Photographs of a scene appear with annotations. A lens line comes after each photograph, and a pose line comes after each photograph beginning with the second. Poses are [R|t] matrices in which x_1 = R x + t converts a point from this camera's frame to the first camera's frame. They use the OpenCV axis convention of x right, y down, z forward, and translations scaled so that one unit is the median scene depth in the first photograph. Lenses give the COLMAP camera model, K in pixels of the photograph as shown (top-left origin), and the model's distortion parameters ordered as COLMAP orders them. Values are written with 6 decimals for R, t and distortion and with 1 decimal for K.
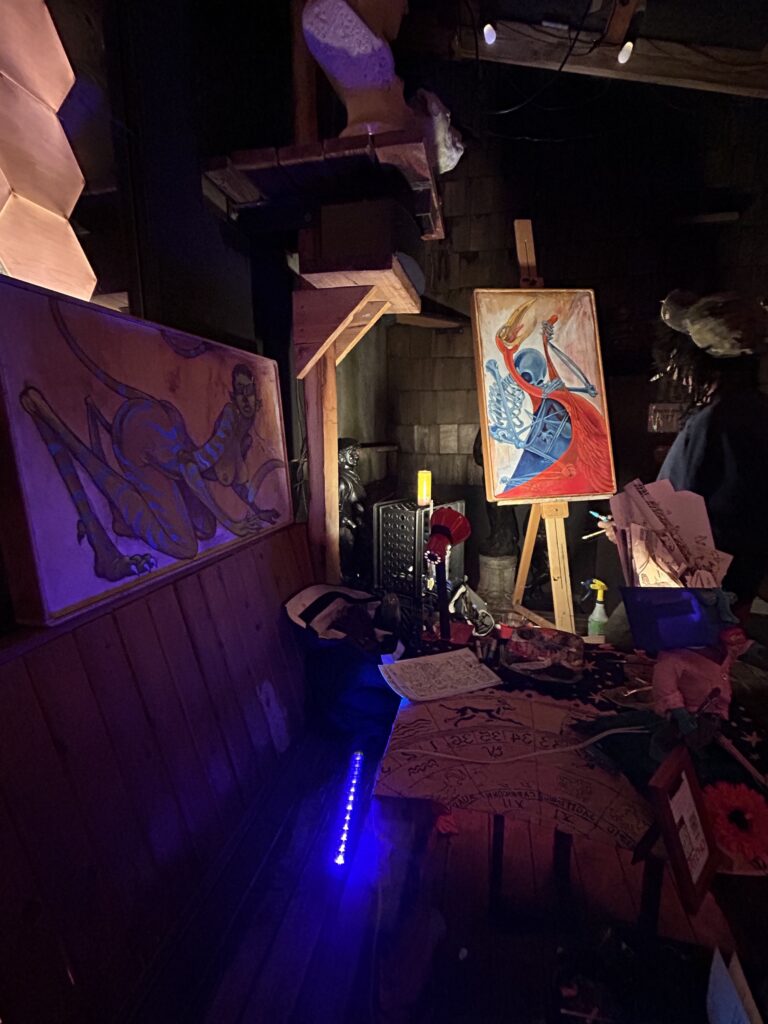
lens RADIAL K [[451.7, 0, 385.4], [0, 451.7, 492.4], [0, 0, 1]] dist [-0.001477, -0.000081]
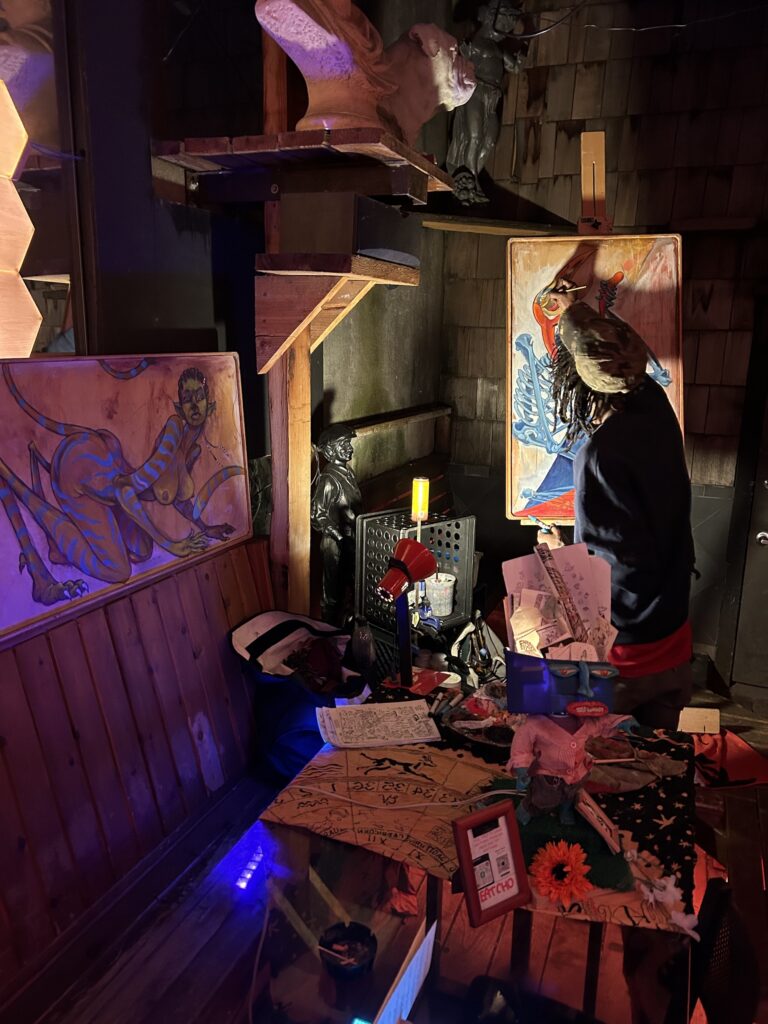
lens RADIAL K [[761.7, 0, 385.8], [0, 761.7, 467.3], [0, 0, 1]] dist [0.082764, -0.135089]
pose [[0.986307, 0.054049, -0.155812, 0.331524], [-0.047264, 0.997779, 0.046932, -0.180661], [0.158003, -0.038925, 0.986671, -0.486939]]
